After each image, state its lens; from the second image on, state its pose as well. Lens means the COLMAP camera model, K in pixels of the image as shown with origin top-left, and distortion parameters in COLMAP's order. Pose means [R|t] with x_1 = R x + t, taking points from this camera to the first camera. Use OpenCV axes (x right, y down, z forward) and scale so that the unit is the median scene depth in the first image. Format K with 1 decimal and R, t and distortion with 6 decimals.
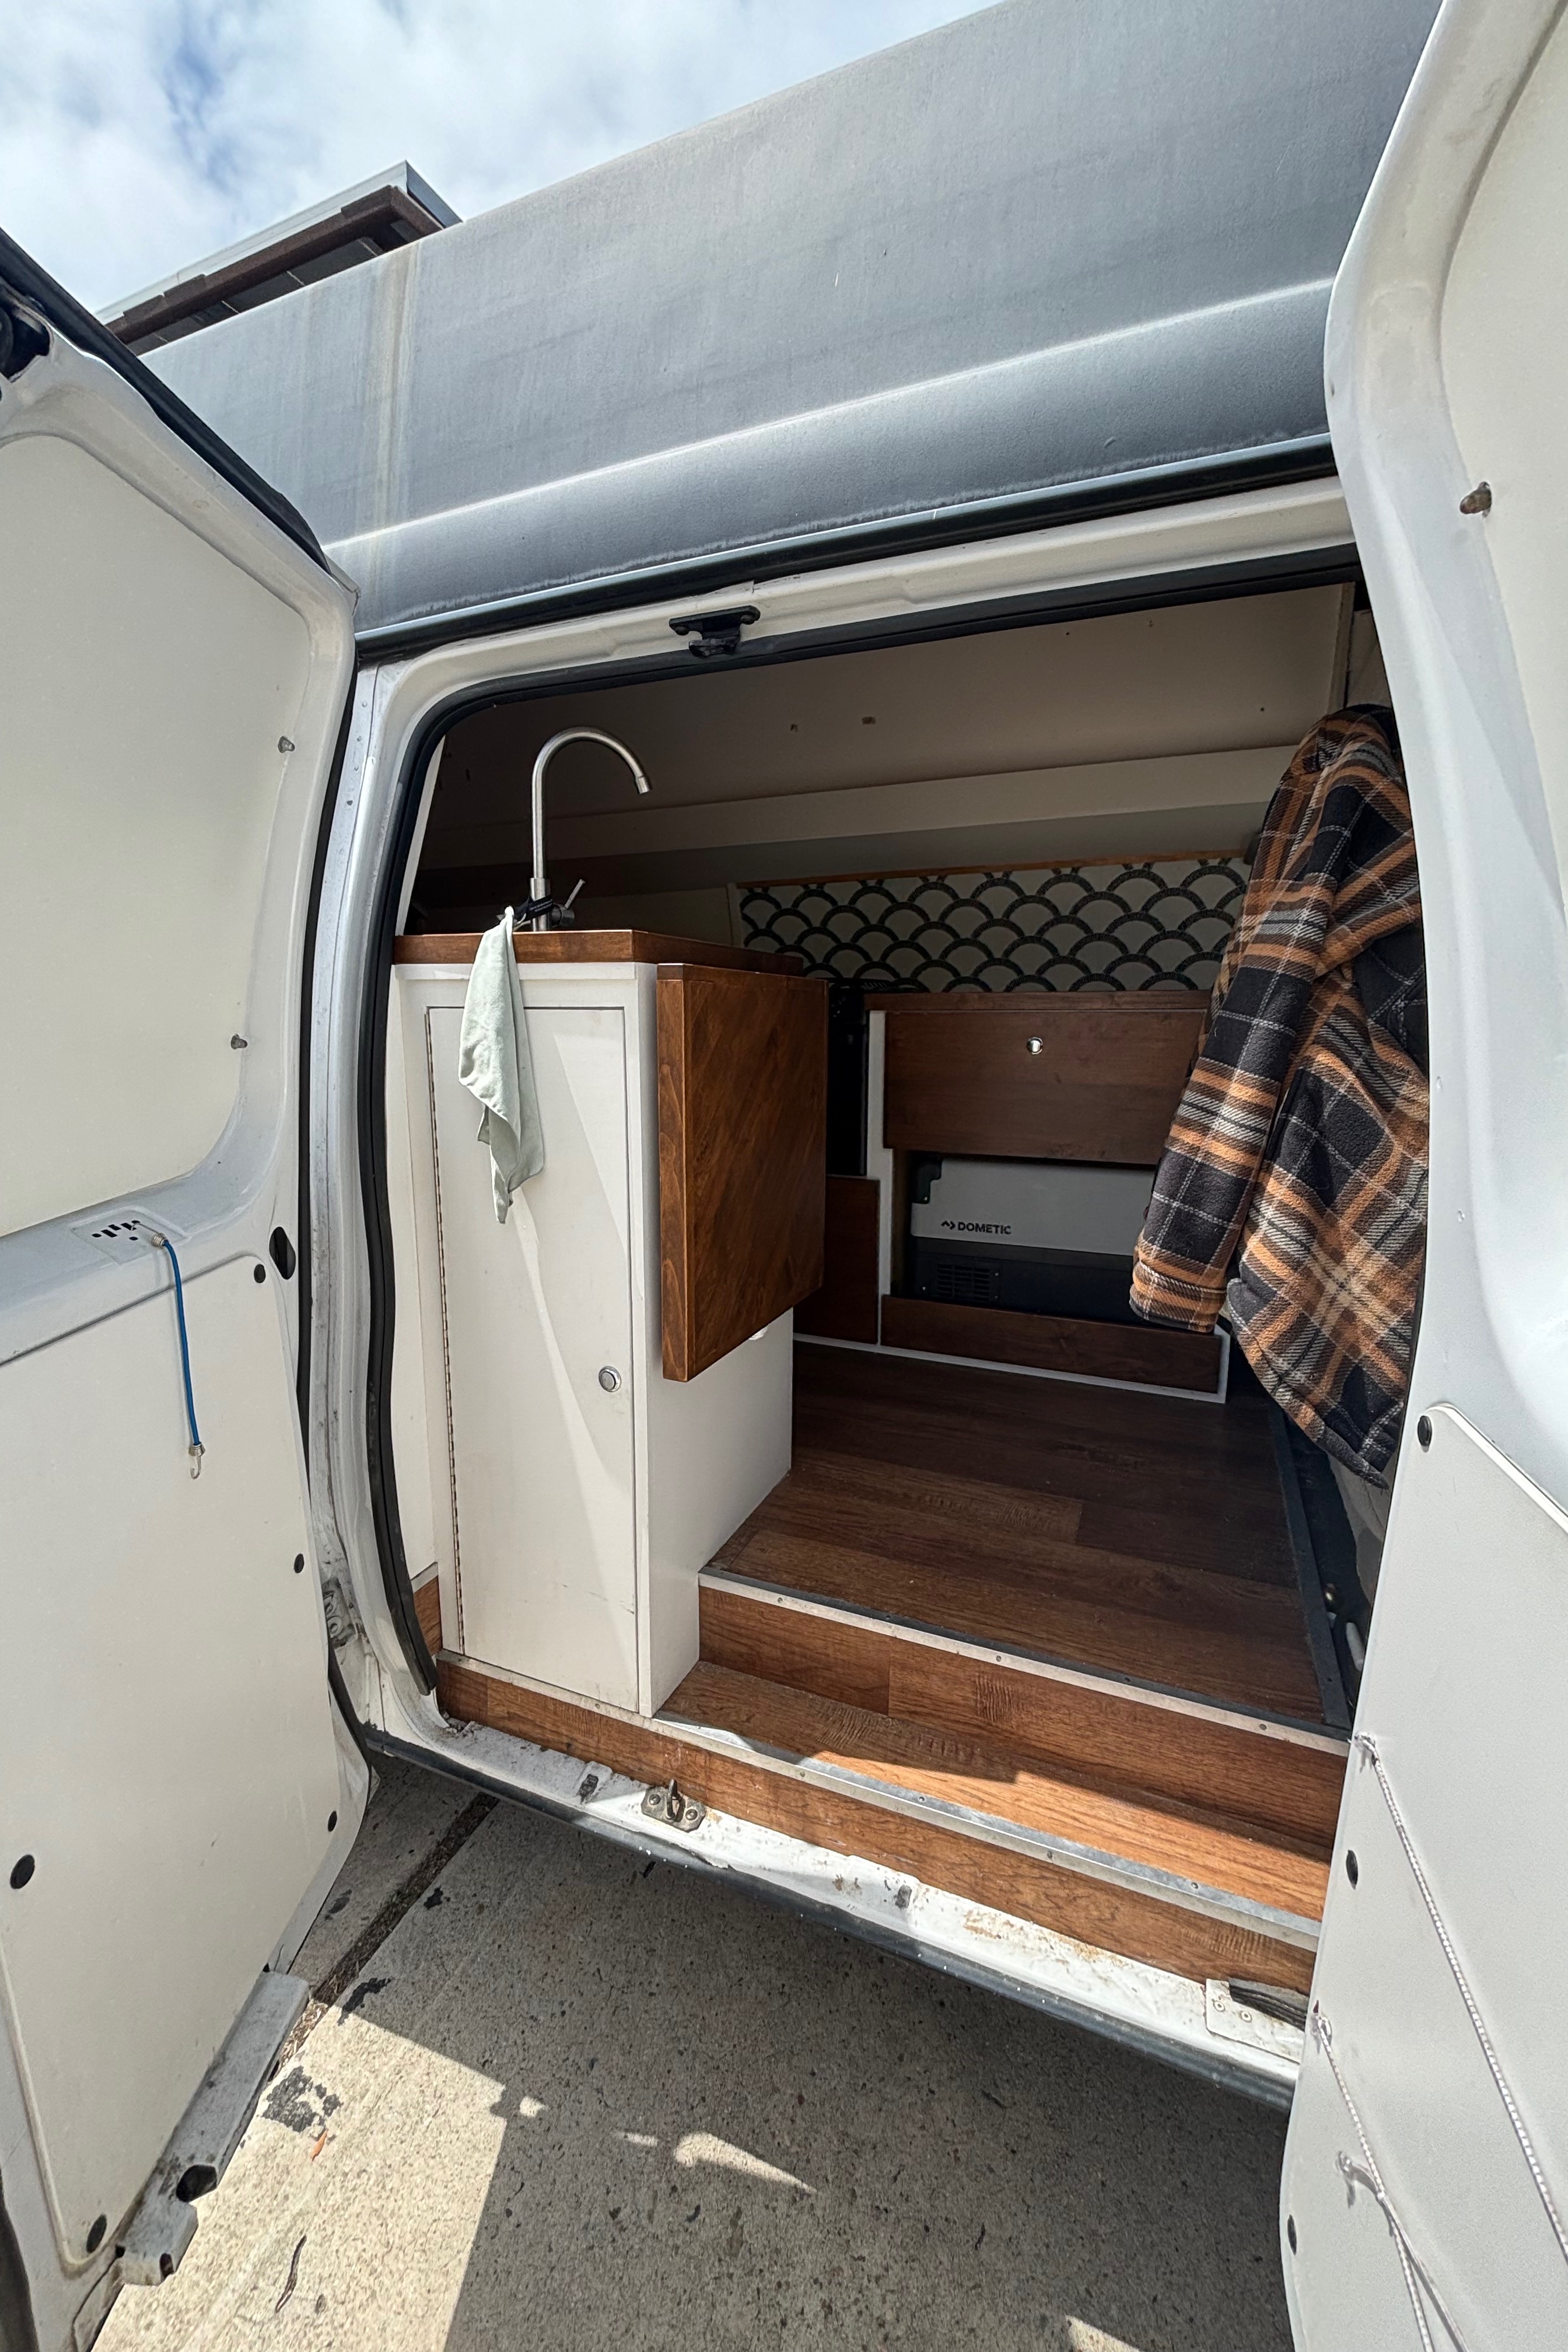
lens RADIAL K [[952.6, 0, 786.3], [0, 952.6, 1172.2], [0, 0, 1]] dist [-0.002951, 0.000871]
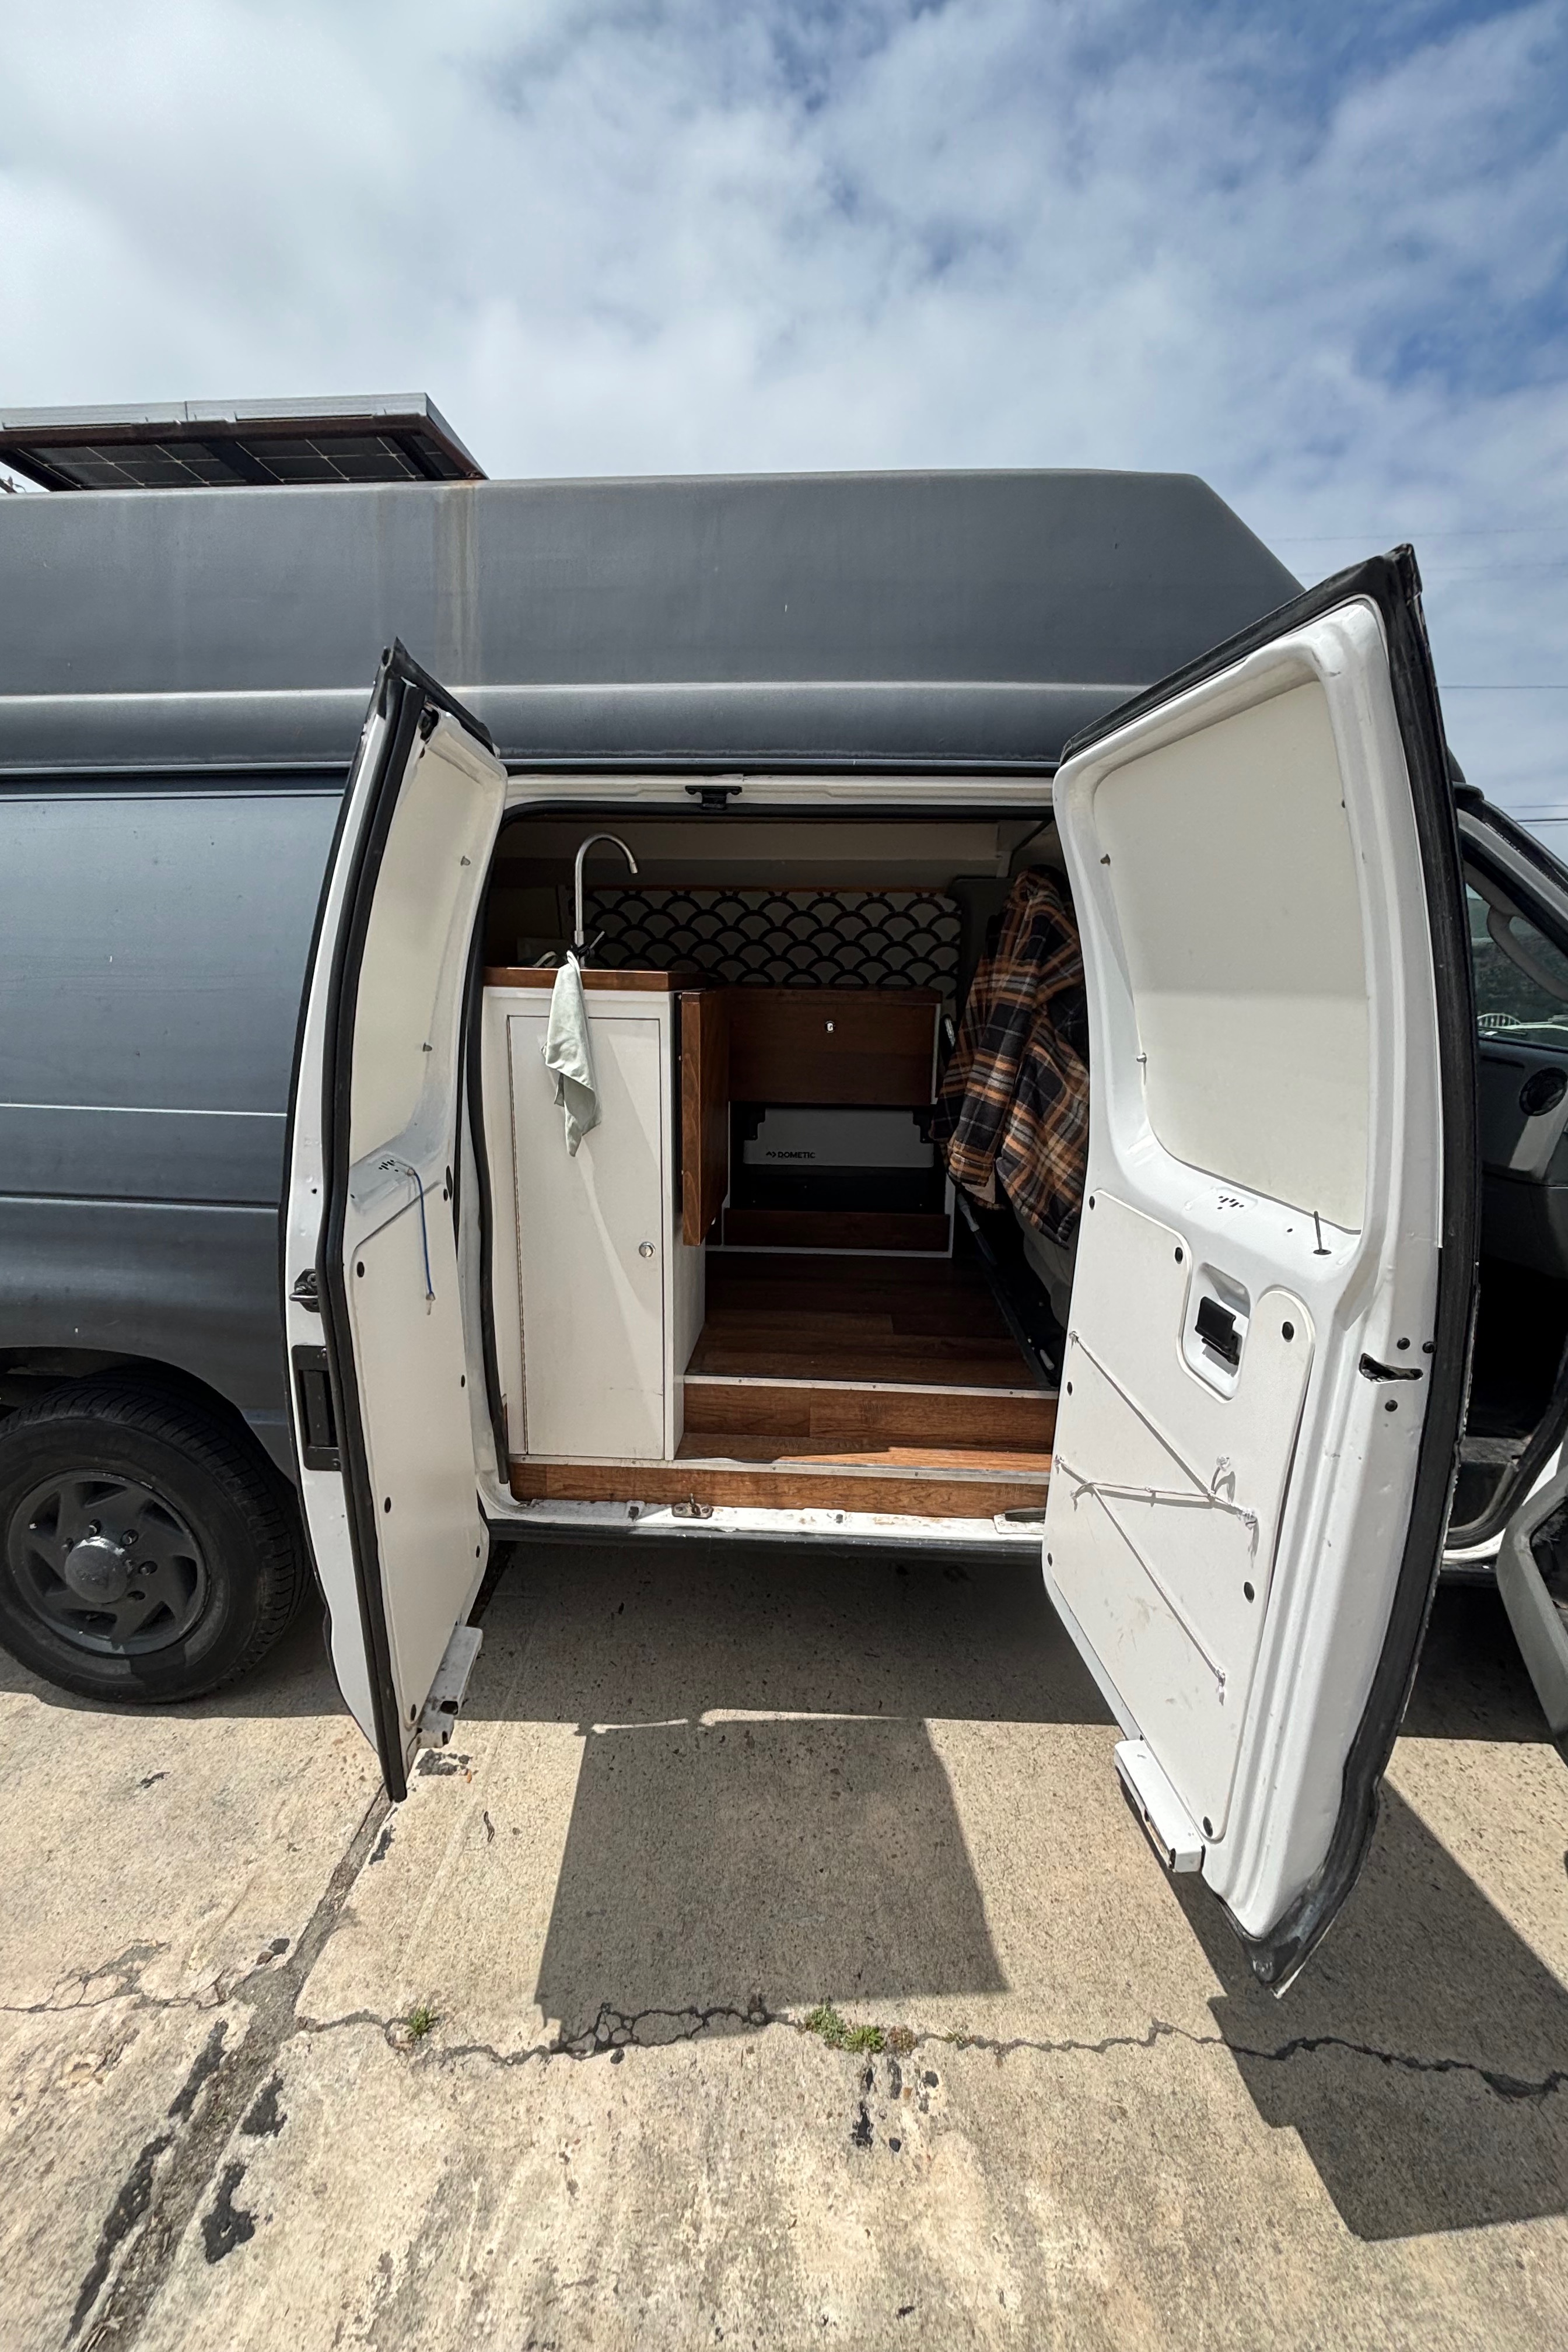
lens RADIAL K [[952.6, 0, 792.6], [0, 952.6, 1164.8], [0, 0, 1]] dist [-0.002951, 0.000871]
pose [[0.937415, -0.057596, 0.343417, -0.518638], [0.042794, 0.997805, 0.050533, 0.004901], [-0.345574, -0.032674, 0.937822, -0.605962]]
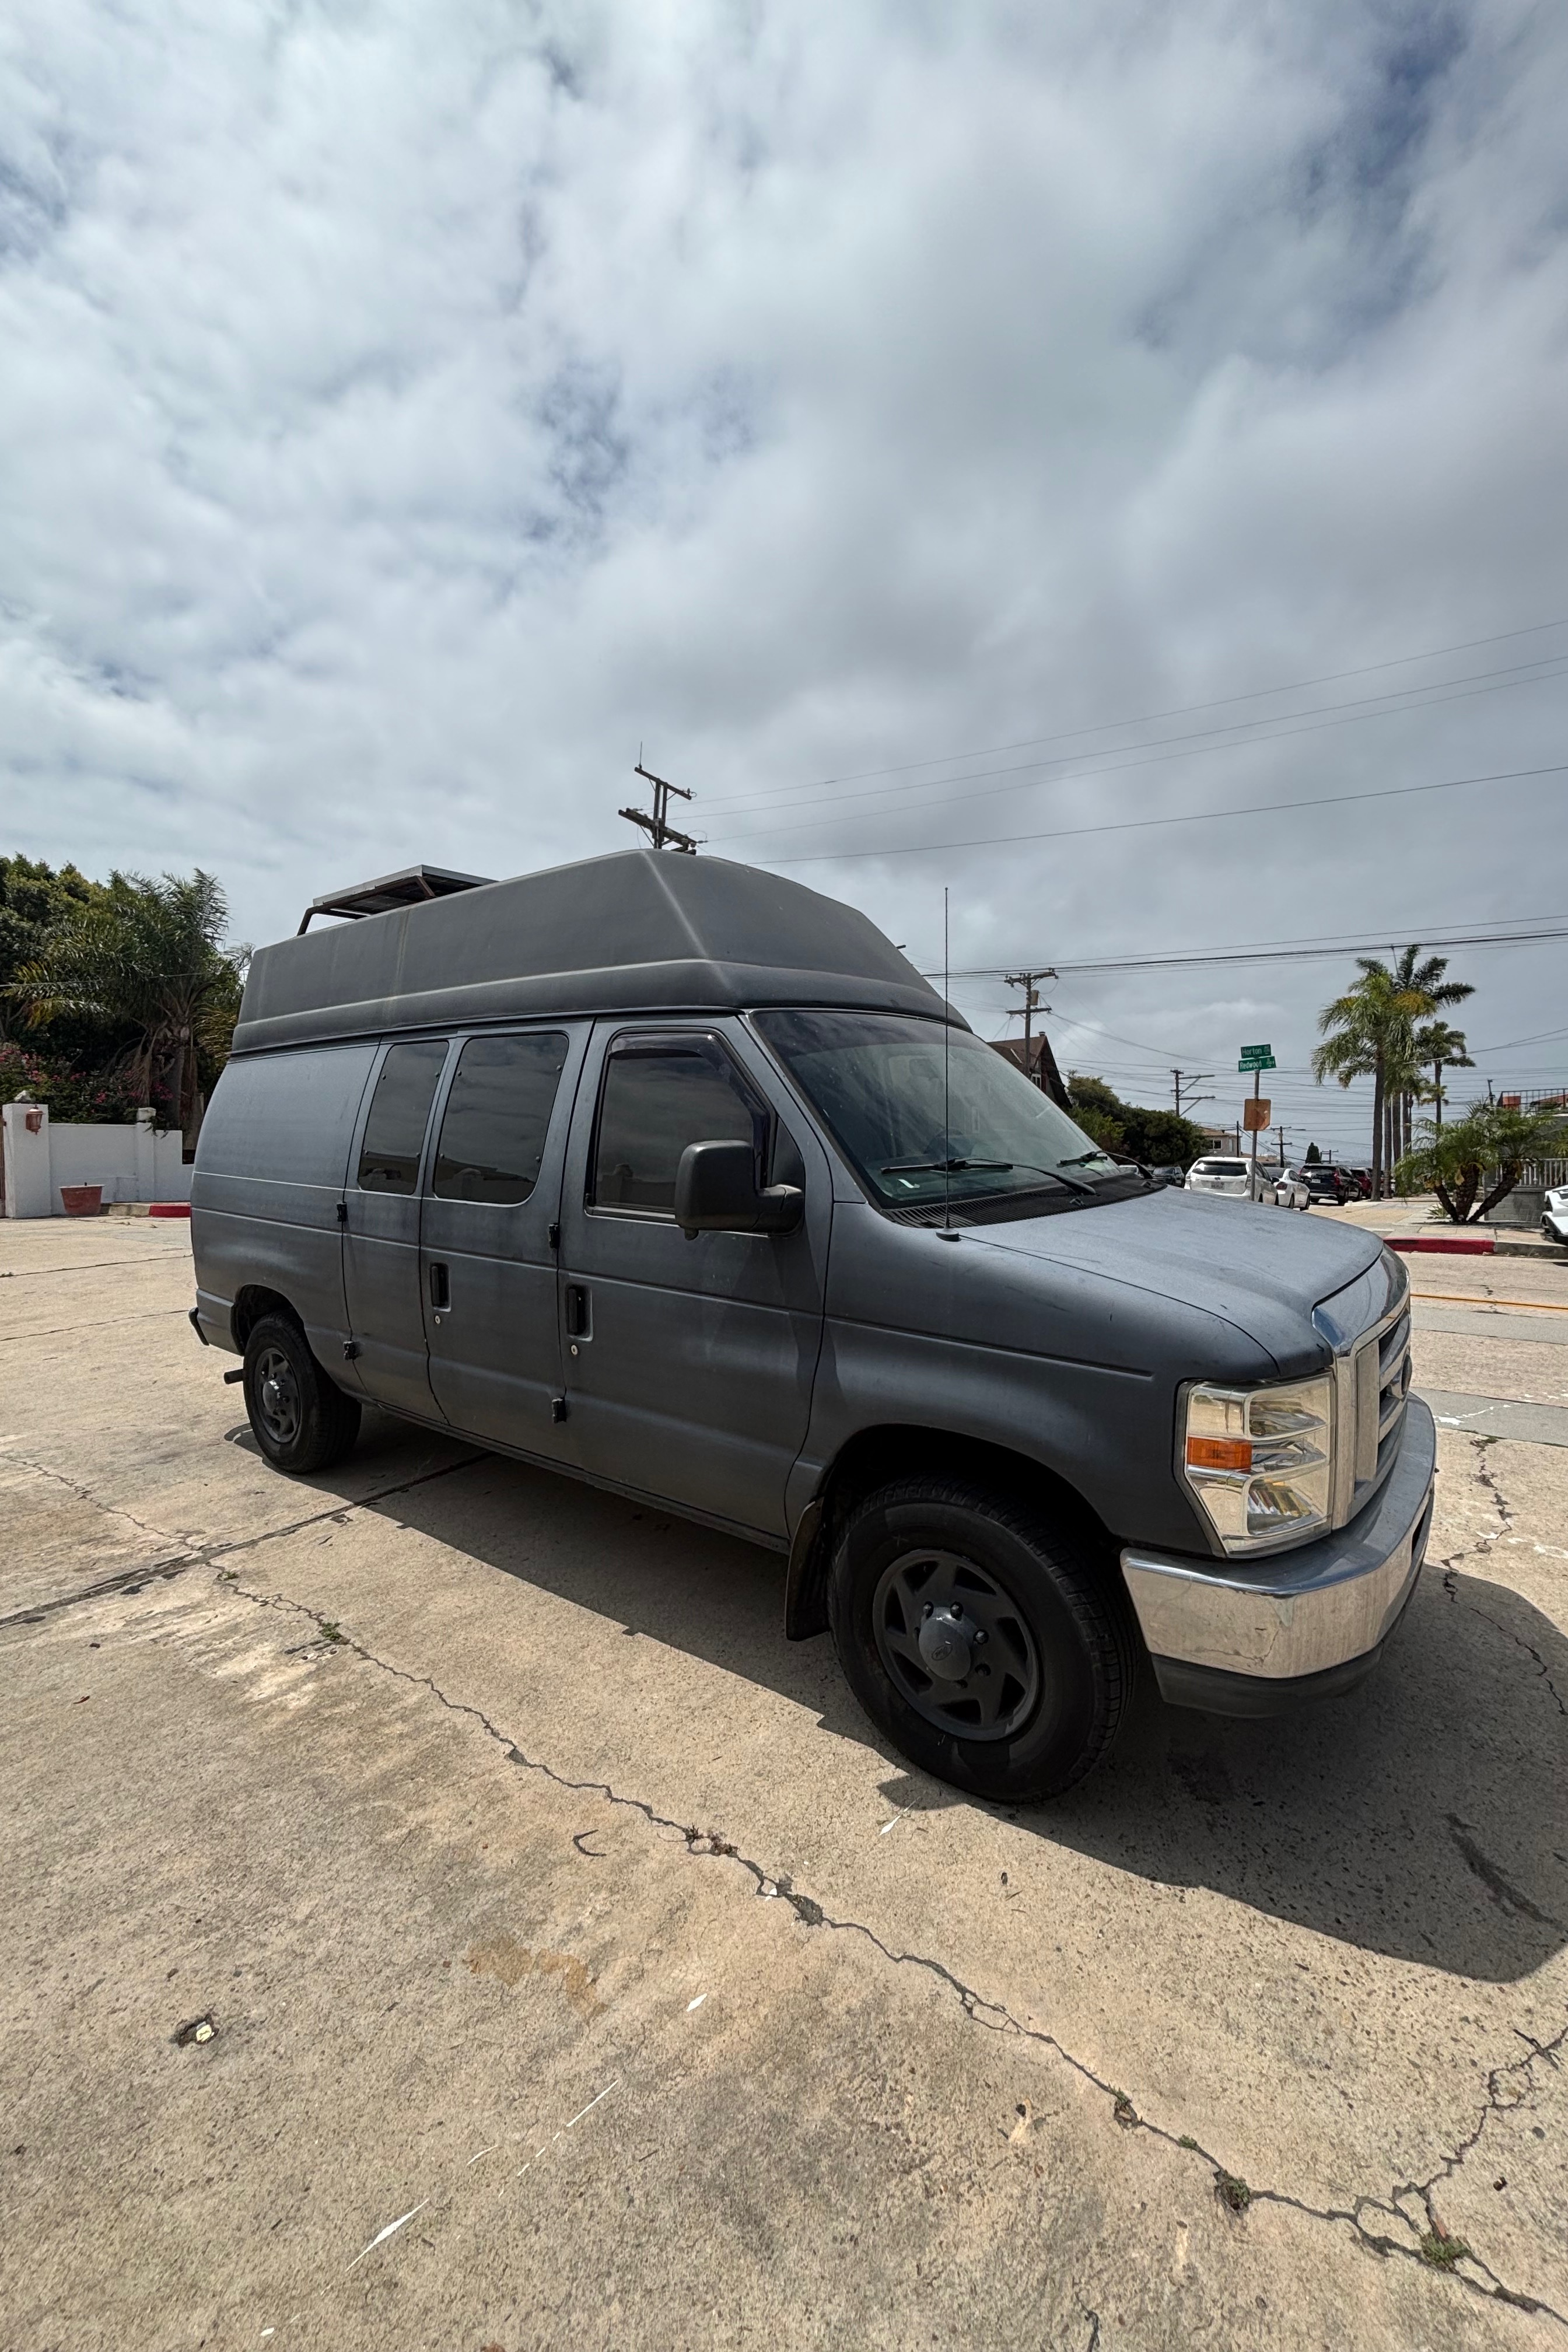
lens RADIAL K [[952.6, 0, 794.2], [0, 952.6, 1192.0], [0, 0, 1]] dist [-0.002951, 0.000871]
pose [[0.970813, 0.026542, -0.238365, 1.669590], [-0.049307, 0.994716, -0.090053, 0.203175], [0.234715, 0.099177, 0.966992, -1.776040]]
